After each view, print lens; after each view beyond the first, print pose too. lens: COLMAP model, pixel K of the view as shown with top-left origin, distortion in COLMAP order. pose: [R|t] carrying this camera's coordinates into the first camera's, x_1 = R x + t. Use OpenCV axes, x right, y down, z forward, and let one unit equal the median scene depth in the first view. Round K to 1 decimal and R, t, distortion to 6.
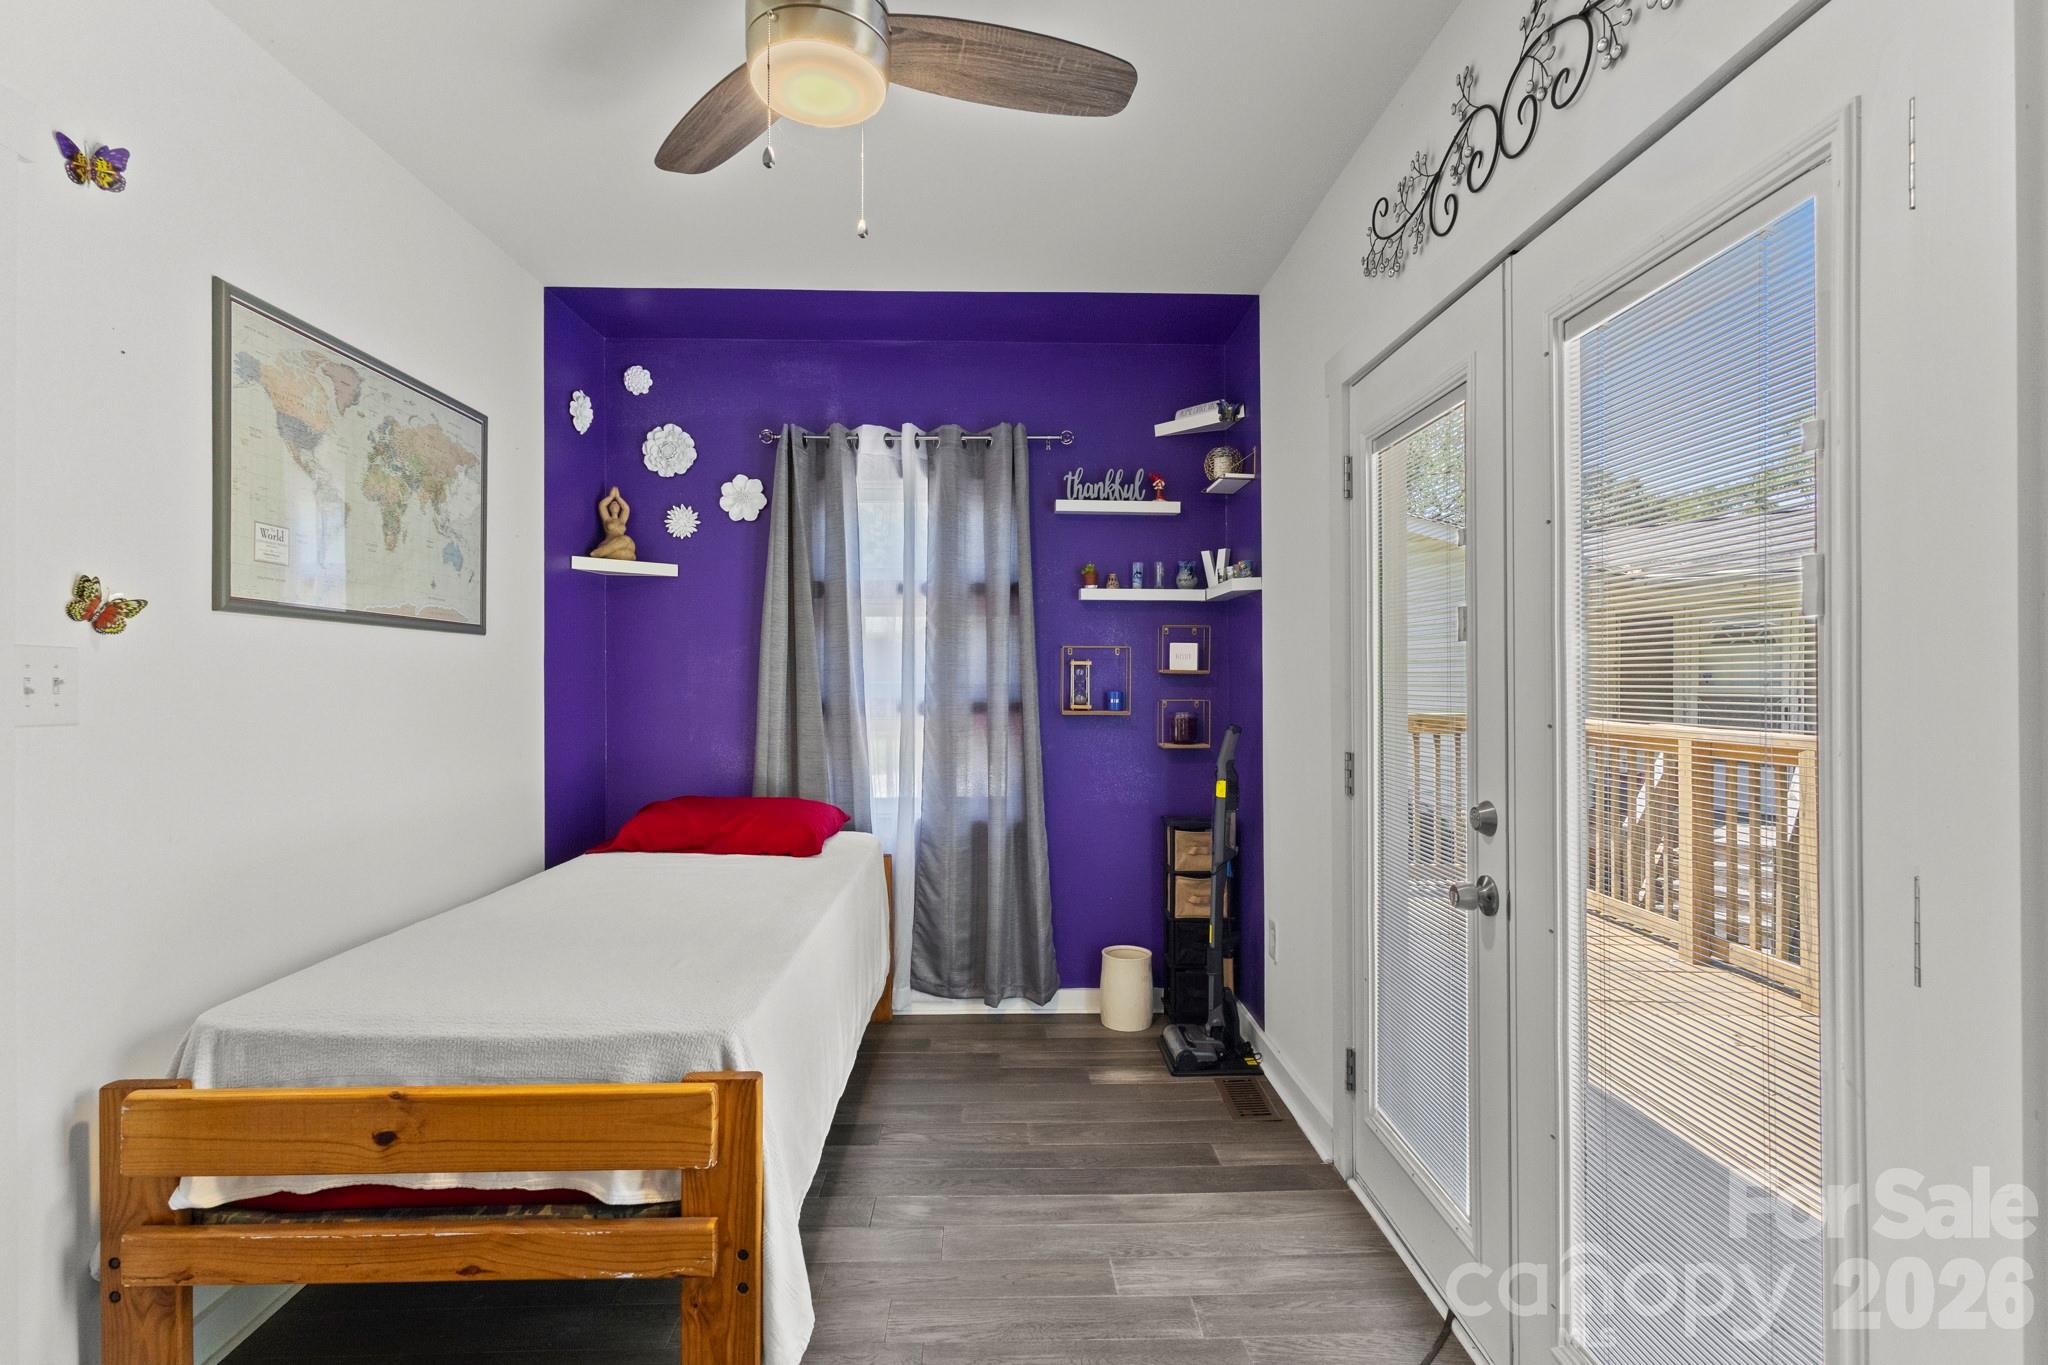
lens RADIAL K [[944.8, 0, 1021.3], [0, 944.8, 674.0], [0, 0, 1]] dist [0.000171, 0.009110]
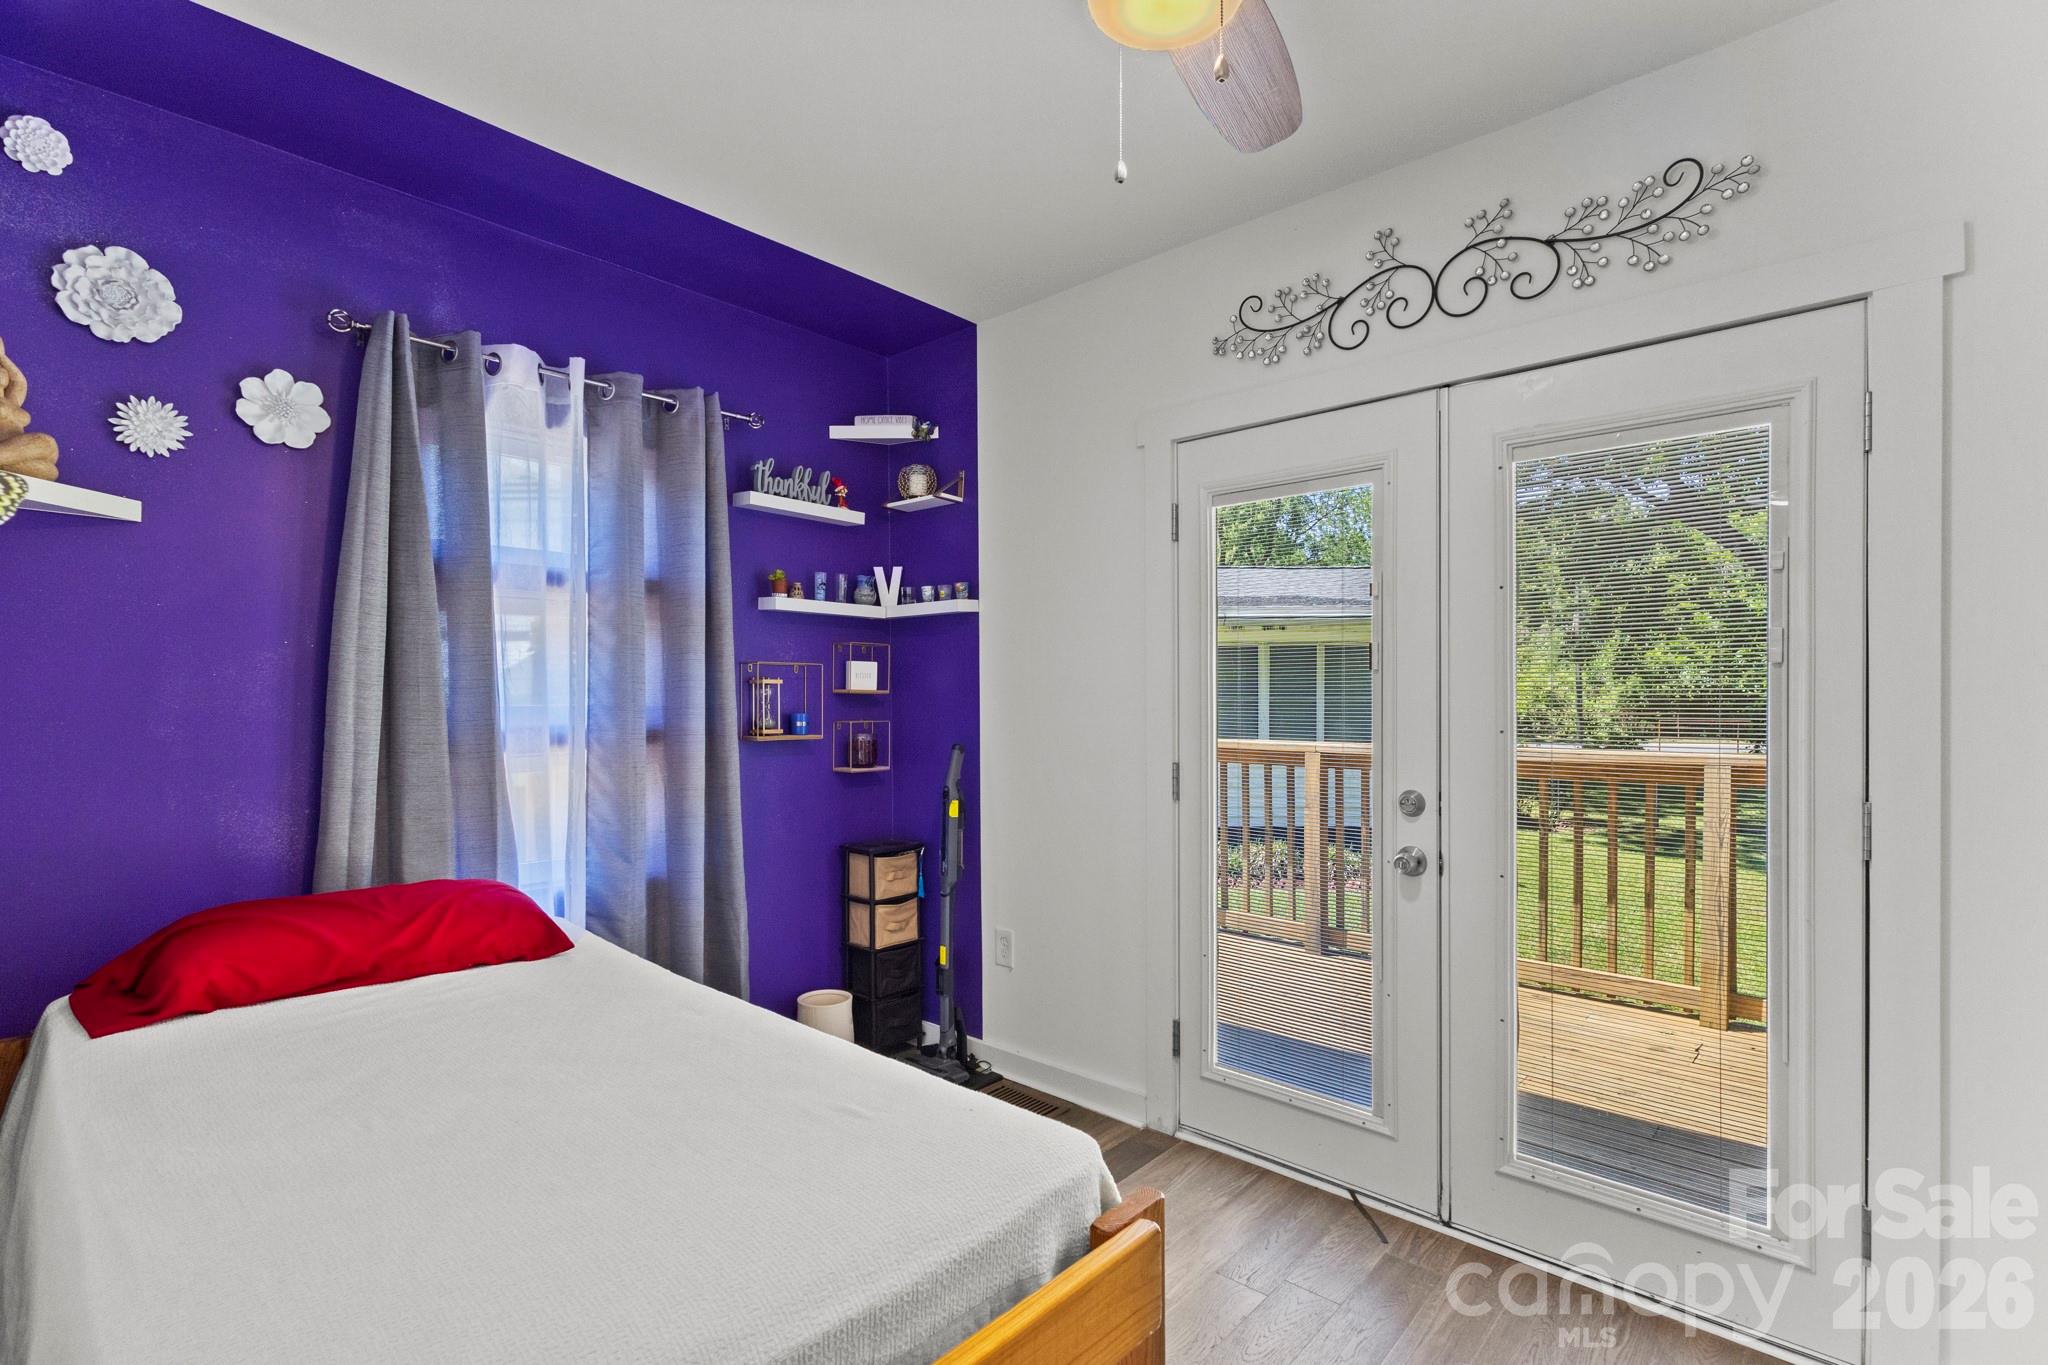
lens RADIAL K [[939.1, 0, 1021.3], [0, 939.1, 700.4], [0, 0, 1]] dist [0.003052, 0.000521]
pose [[0.697194, -0.005351, 0.716862, -0.401169], [-0.001210, 0.999962, 0.008642, -0.001733], [-0.716881, -0.006893, 0.697161, 0.226471]]
